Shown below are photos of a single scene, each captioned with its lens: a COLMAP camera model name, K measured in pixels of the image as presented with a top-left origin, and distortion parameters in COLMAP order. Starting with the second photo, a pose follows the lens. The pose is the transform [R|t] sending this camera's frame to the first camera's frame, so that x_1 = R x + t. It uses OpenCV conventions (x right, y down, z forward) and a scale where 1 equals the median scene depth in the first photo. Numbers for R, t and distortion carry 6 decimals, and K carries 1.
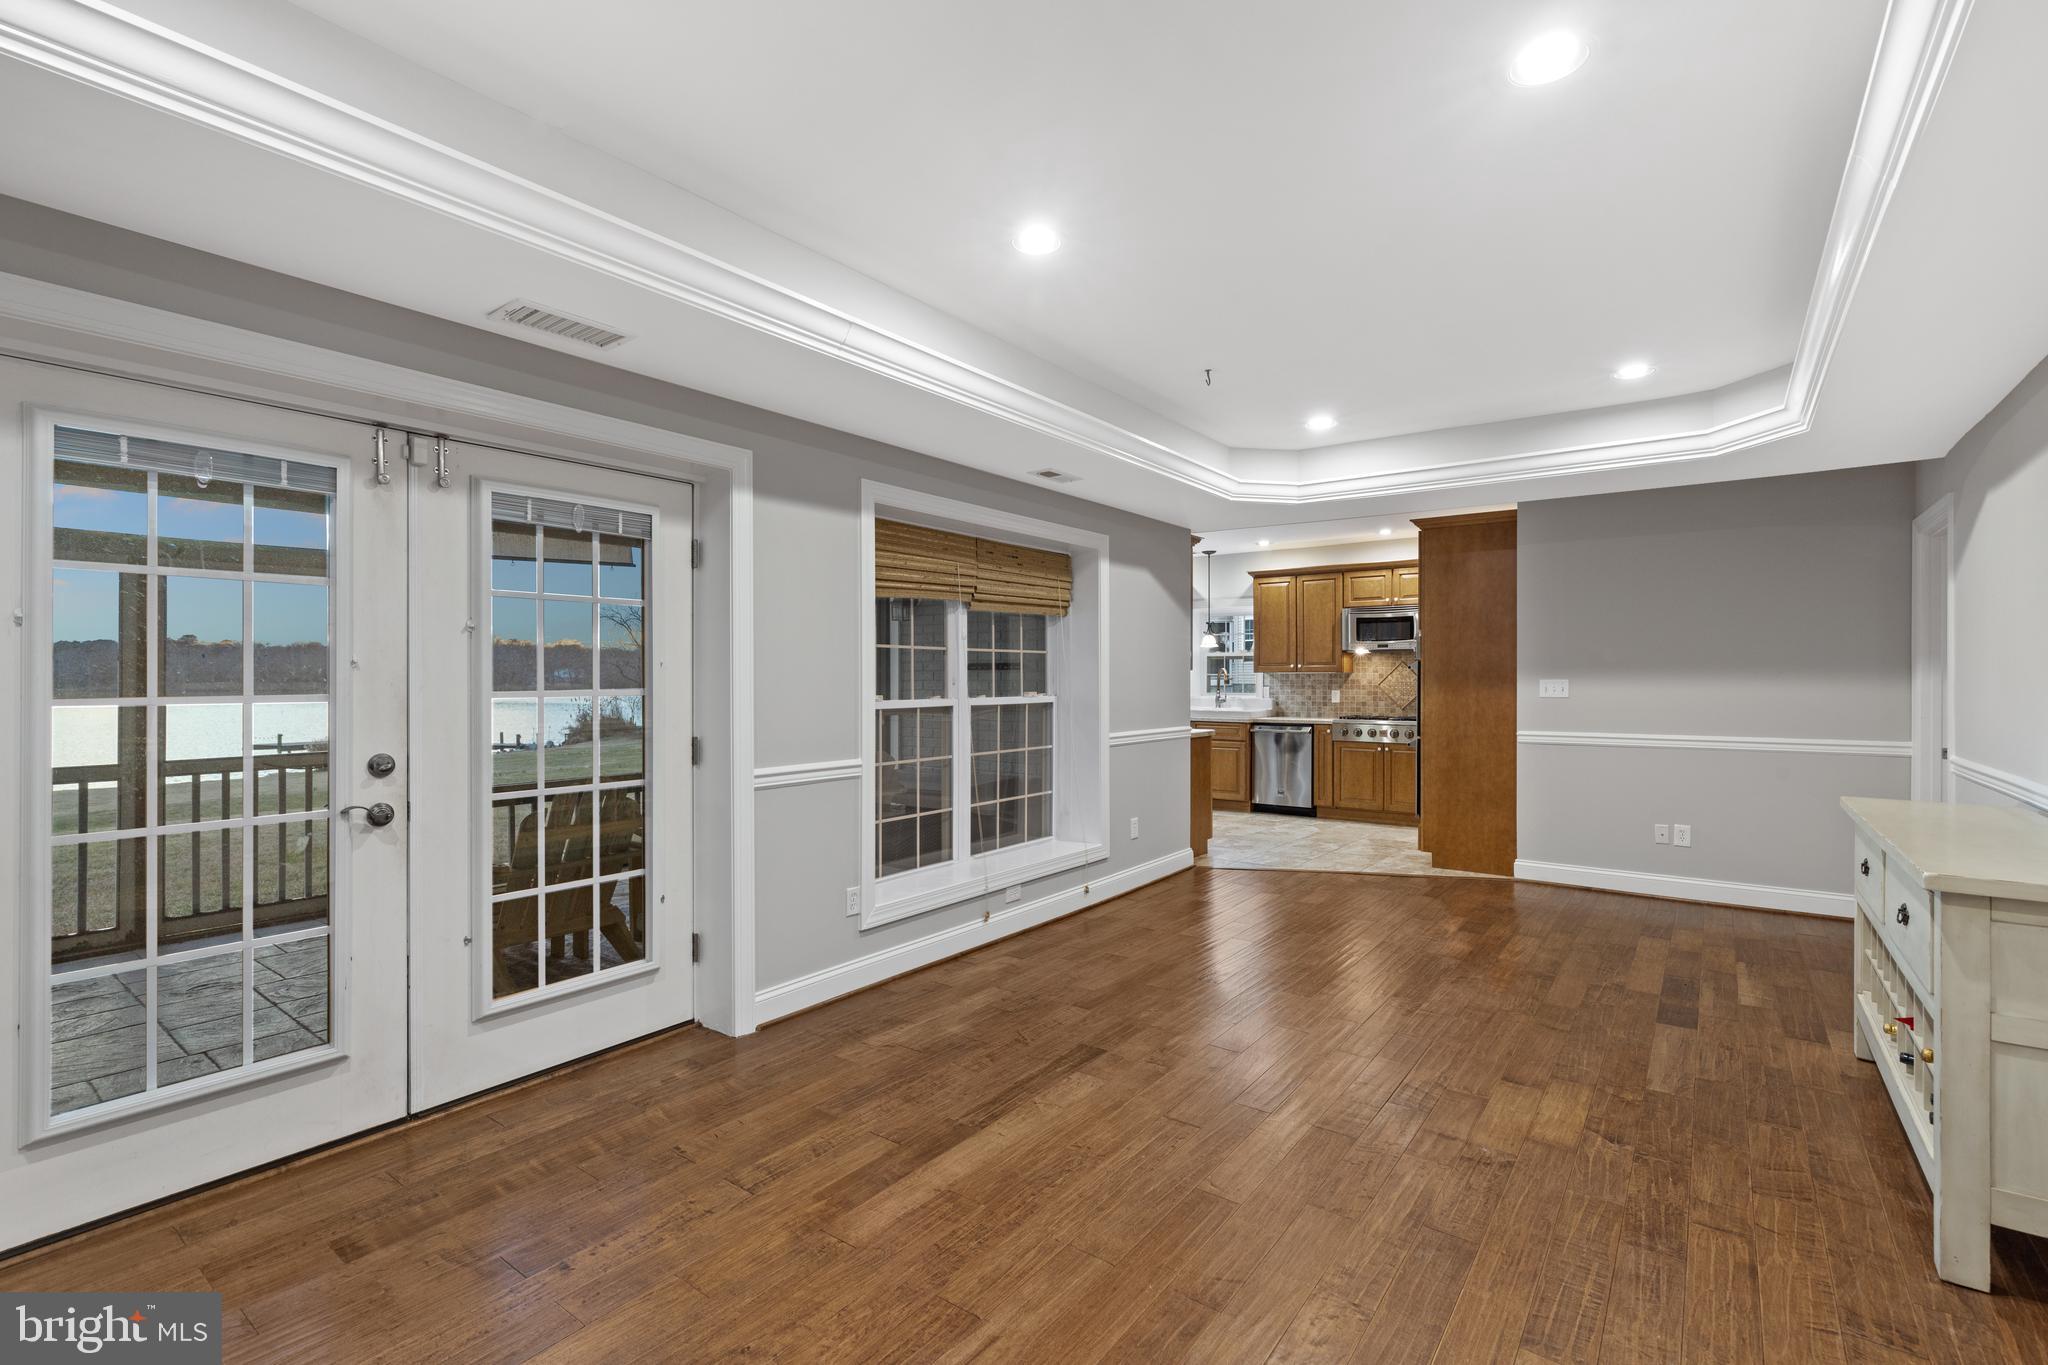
lens RADIAL K [[923.4, 0, 1024.0], [0, 923.4, 675.2], [0, 0, 1]] dist [0.003753, -0.000728]
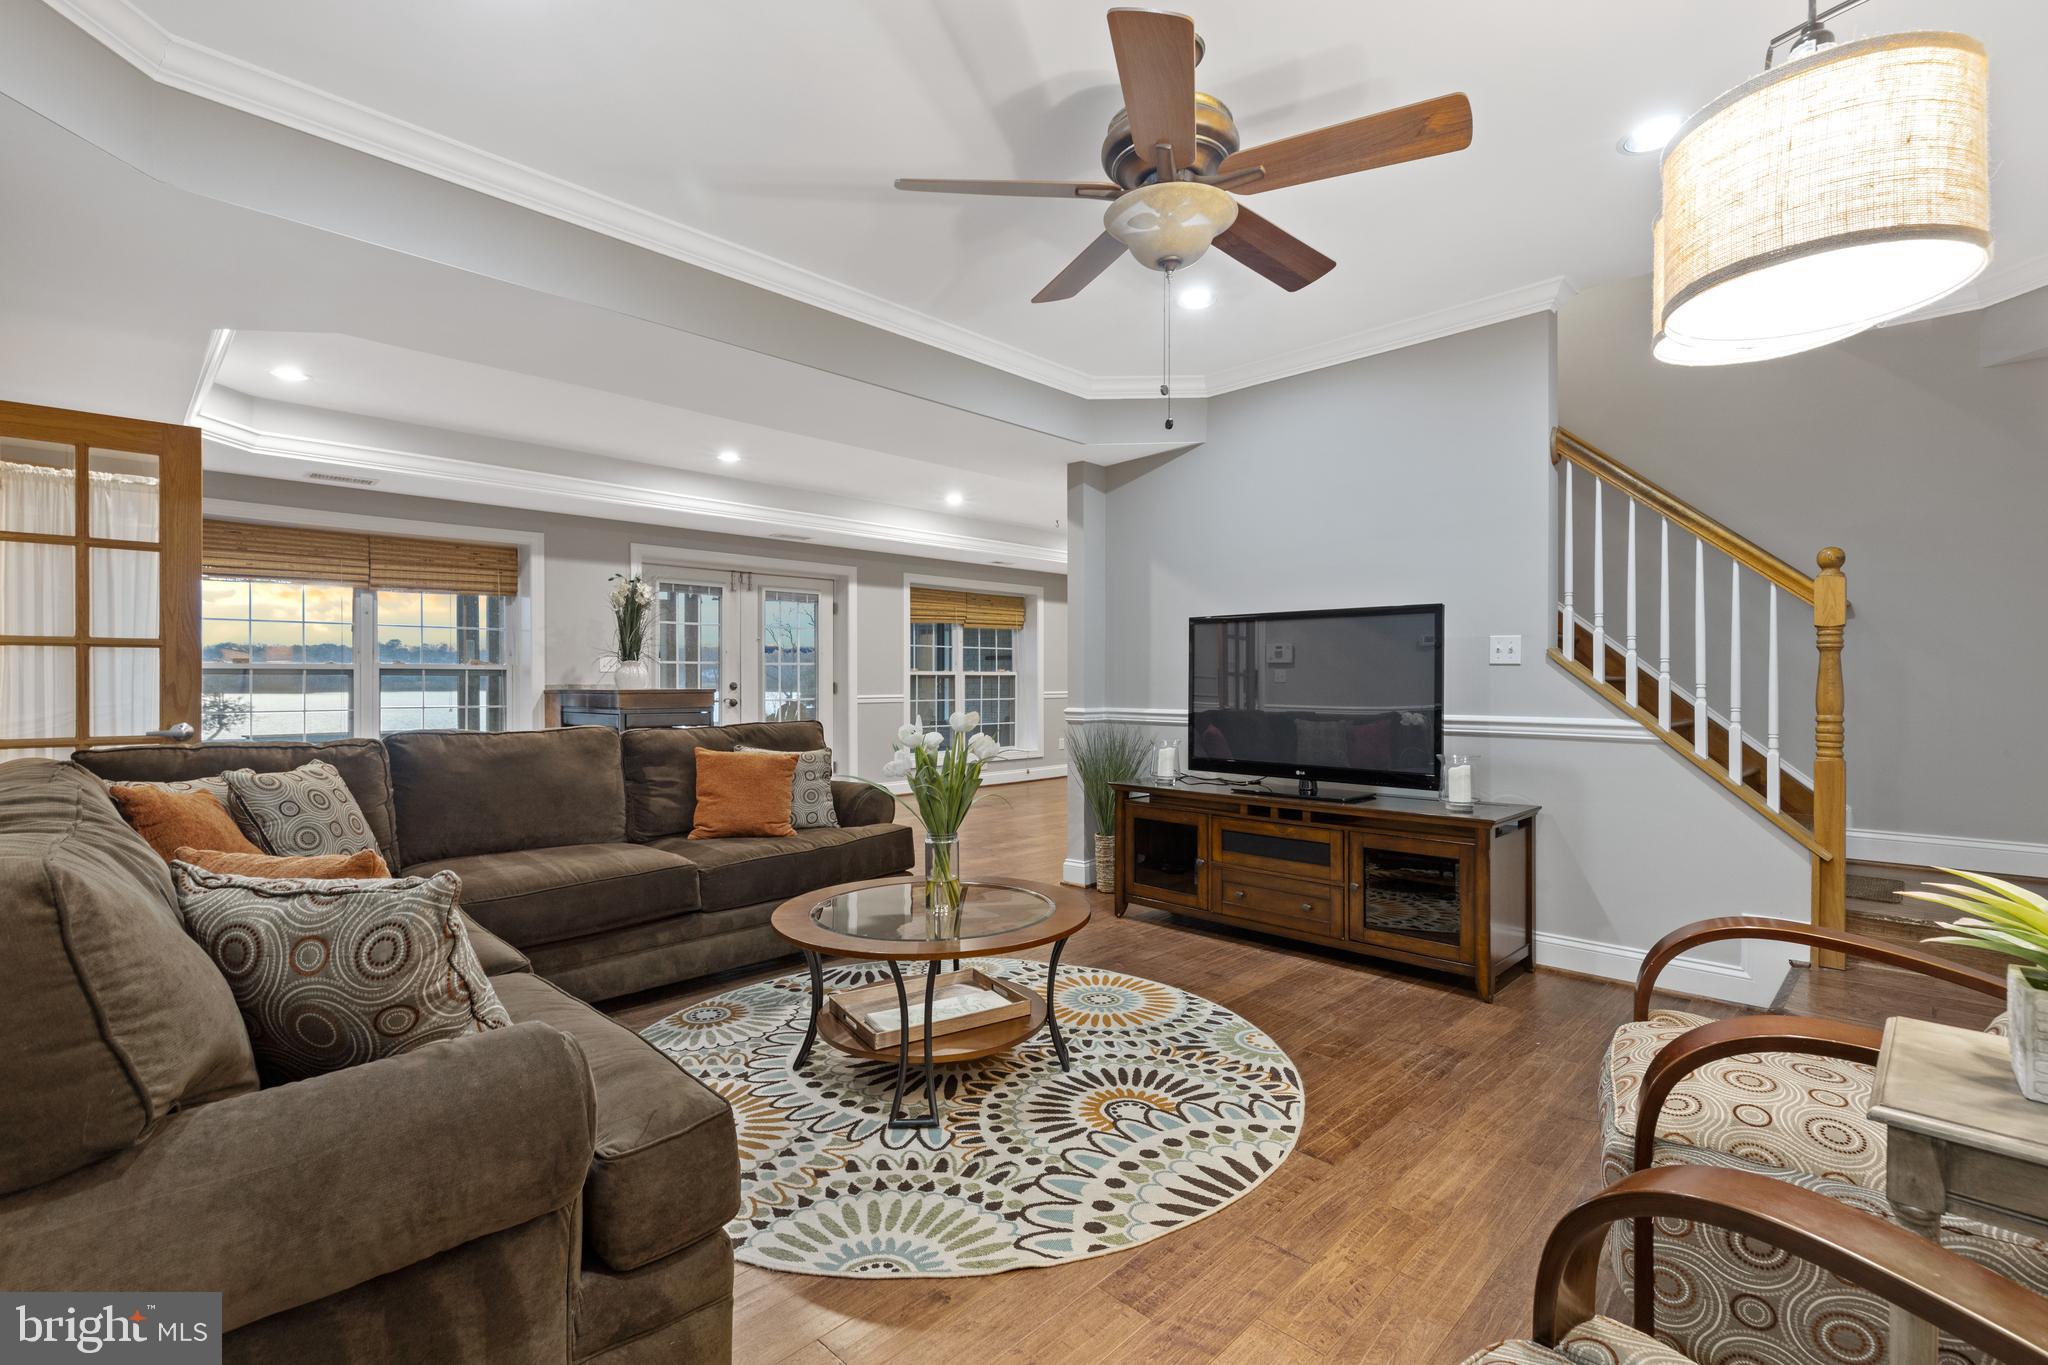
lens RADIAL K [[923.4, 0, 1024.4], [0, 923.4, 682.1], [0, 0, 1]] dist [0.003753, -0.000728]
pose [[0.992223, 0.002090, -0.124457, 0.344973], [-0.001412, 0.999984, 0.005535, 0.039032], [0.124466, -0.005316, 0.992210, -1.051266]]
